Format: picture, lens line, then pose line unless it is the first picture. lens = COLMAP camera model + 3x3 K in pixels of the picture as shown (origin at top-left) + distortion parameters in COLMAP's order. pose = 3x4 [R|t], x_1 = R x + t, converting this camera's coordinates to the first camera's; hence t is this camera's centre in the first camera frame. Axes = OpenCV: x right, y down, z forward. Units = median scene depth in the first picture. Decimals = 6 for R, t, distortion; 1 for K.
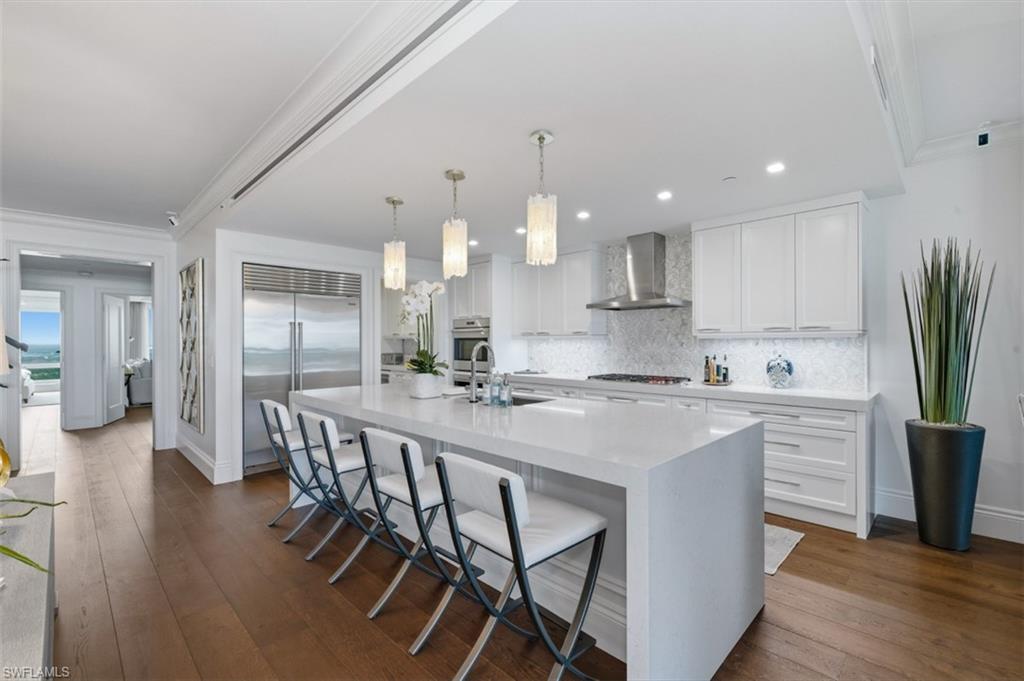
lens RADIAL K [[449.3, 0, 507.6], [0, 449.3, 341.2], [0, 0, 1]] dist [-0.001480, -0.000234]
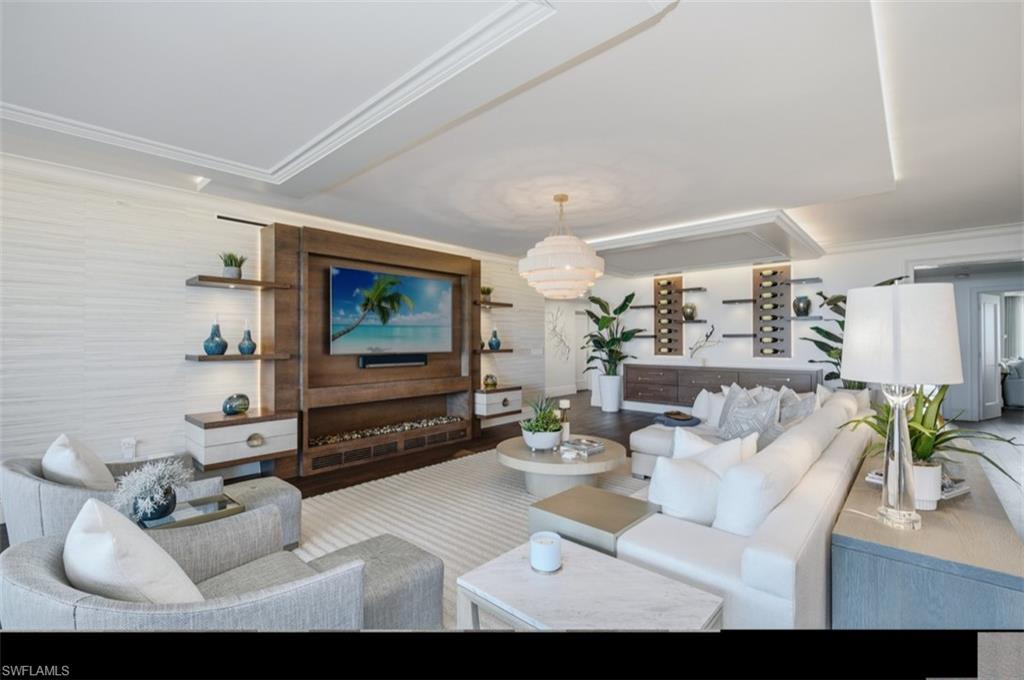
lens RADIAL K [[449.3, 0, 507.6], [0, 449.3, 340.7], [0, 0, 1]] dist [-0.001480, -0.000234]
pose [[0.046177, 0.001277, -0.998932, 0.123532], [0.002099, 0.999997, 0.001375, 0.000612], [0.998931, -0.002161, 0.046174, -0.204103]]
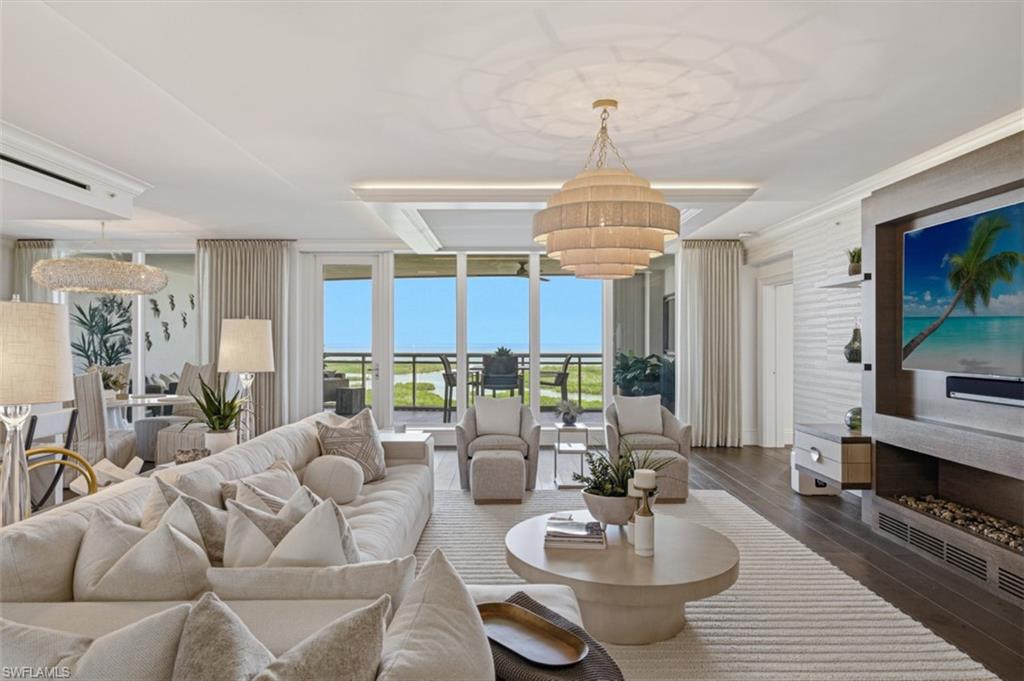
lens RADIAL K [[615.1, 0, 512.0], [0, 615.1, 340.5], [0, 0, 1]] dist [-0.002215, -0.000775]
pose [[-0.709858, 0.005899, 0.704320, -1.179025], [0.003110, 0.999981, -0.005241, -0.005194], [-0.704338, -0.001530, -0.709863, 0.521394]]
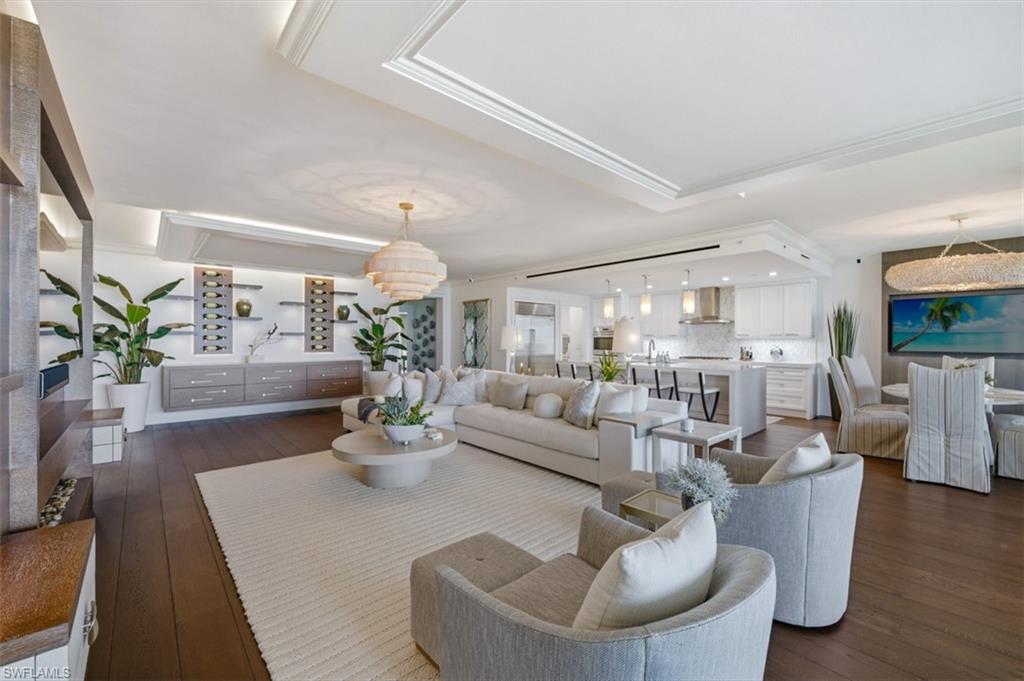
lens RADIAL K [[413.1, 0, 506.5], [0, 413.1, 340.9], [0, 0, 1]] dist [-0.000529, -0.000094]
pose [[0.997679, 0.006473, -0.067789, -0.481404], [-0.006202, 0.999972, 0.004213, 0.002766], [0.067815, -0.003783, 0.997691, -0.922855]]
